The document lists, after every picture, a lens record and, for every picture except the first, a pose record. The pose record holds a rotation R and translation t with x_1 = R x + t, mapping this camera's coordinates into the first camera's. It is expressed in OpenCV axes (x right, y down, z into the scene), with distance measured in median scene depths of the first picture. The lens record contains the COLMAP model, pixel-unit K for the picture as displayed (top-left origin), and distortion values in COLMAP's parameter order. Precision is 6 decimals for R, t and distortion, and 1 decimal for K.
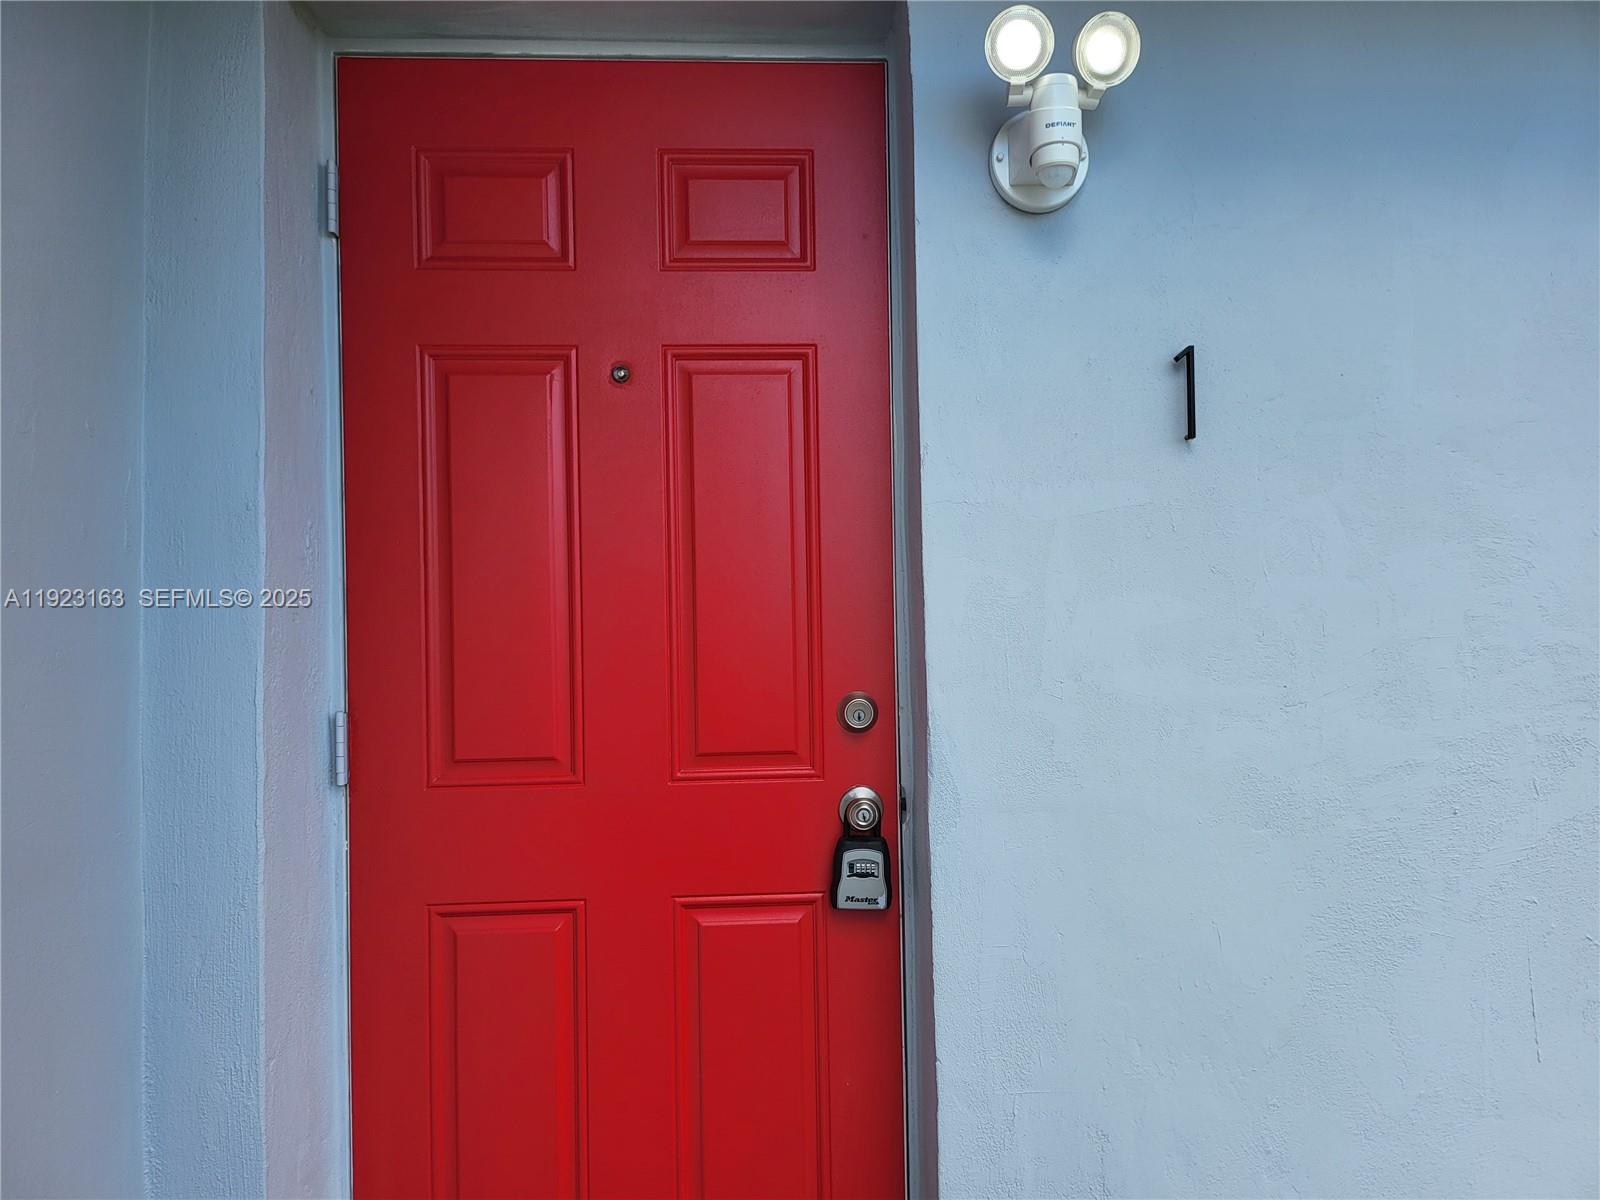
lens RADIAL K [[1088.3, 0, 824.1], [0, 1088.3, 625.4], [0, 0, 1]] dist [0.062733, -0.085444]
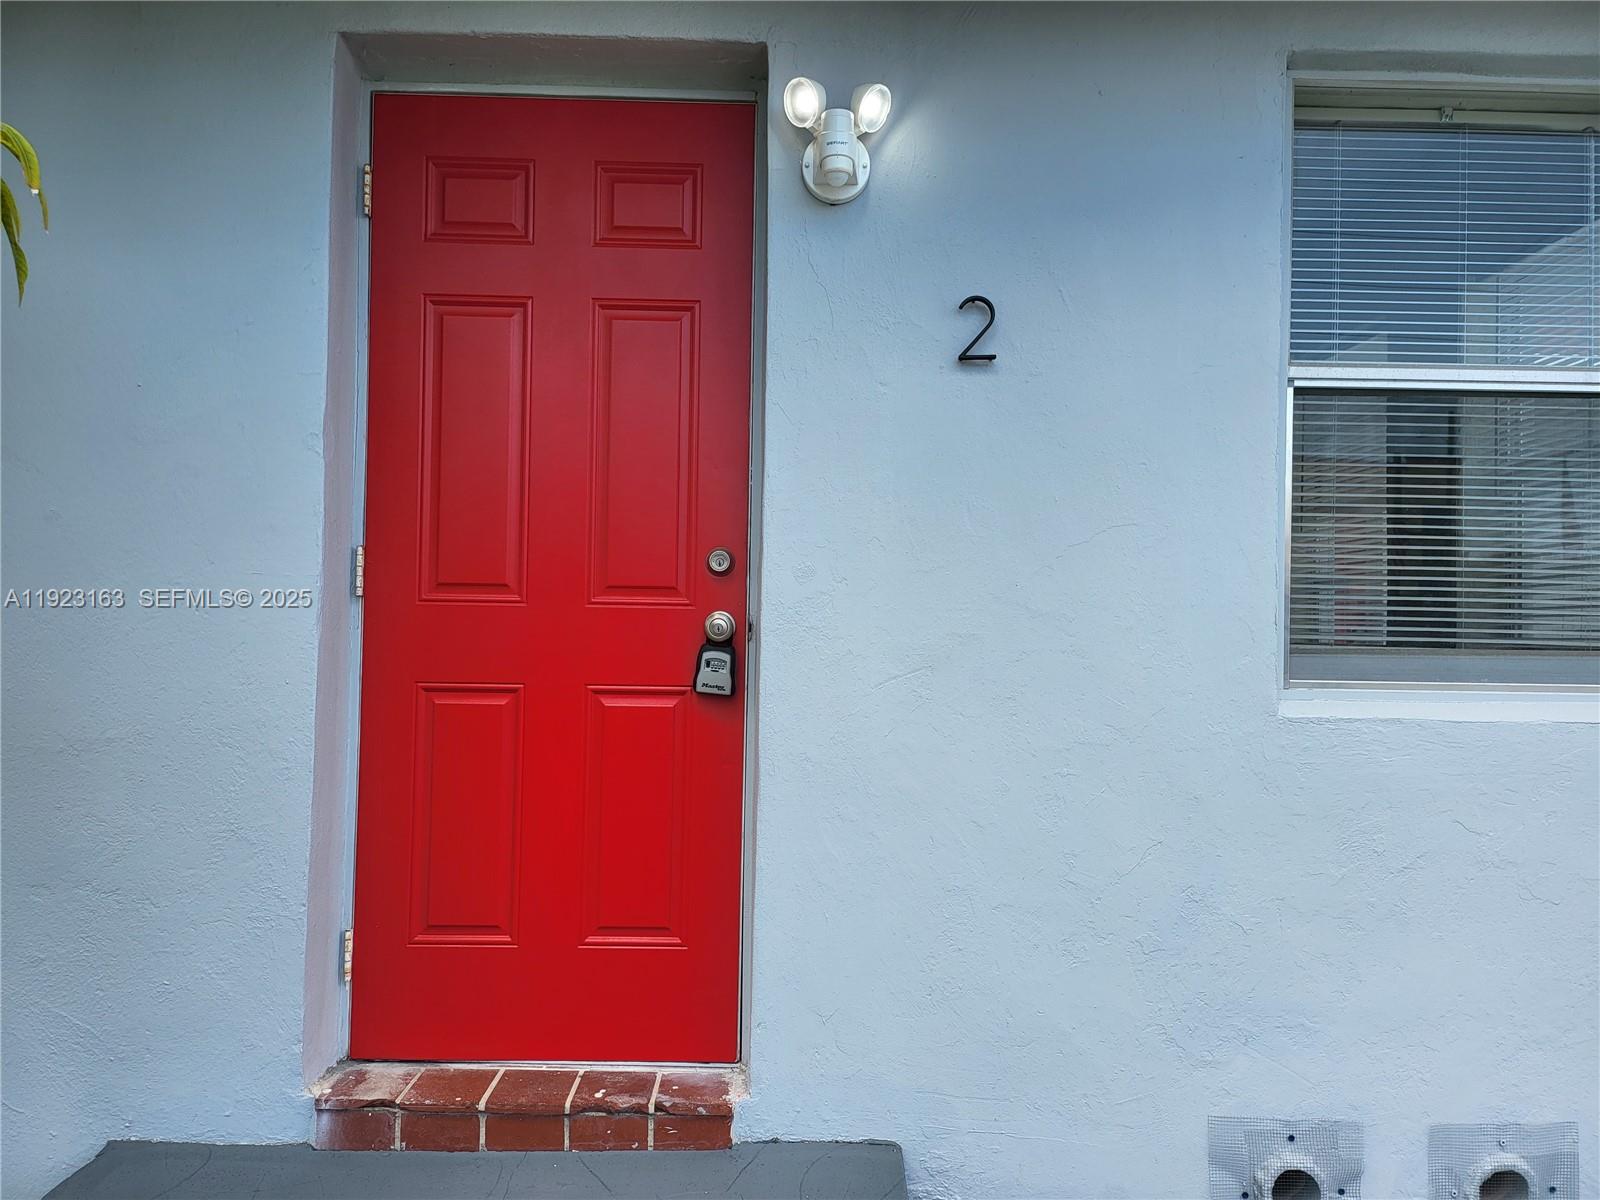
lens RADIAL K [[1113.4, 0, 804.8], [0, 1113.4, 611.0], [0, 0, 1]] dist [0.069814, -0.091749]
pose [[0.998757, 0.034469, -0.035996, 0.196367], [-0.034872, 0.999335, -0.010626, 0.157180], [0.035606, 0.011868, 0.999295, -0.445796]]
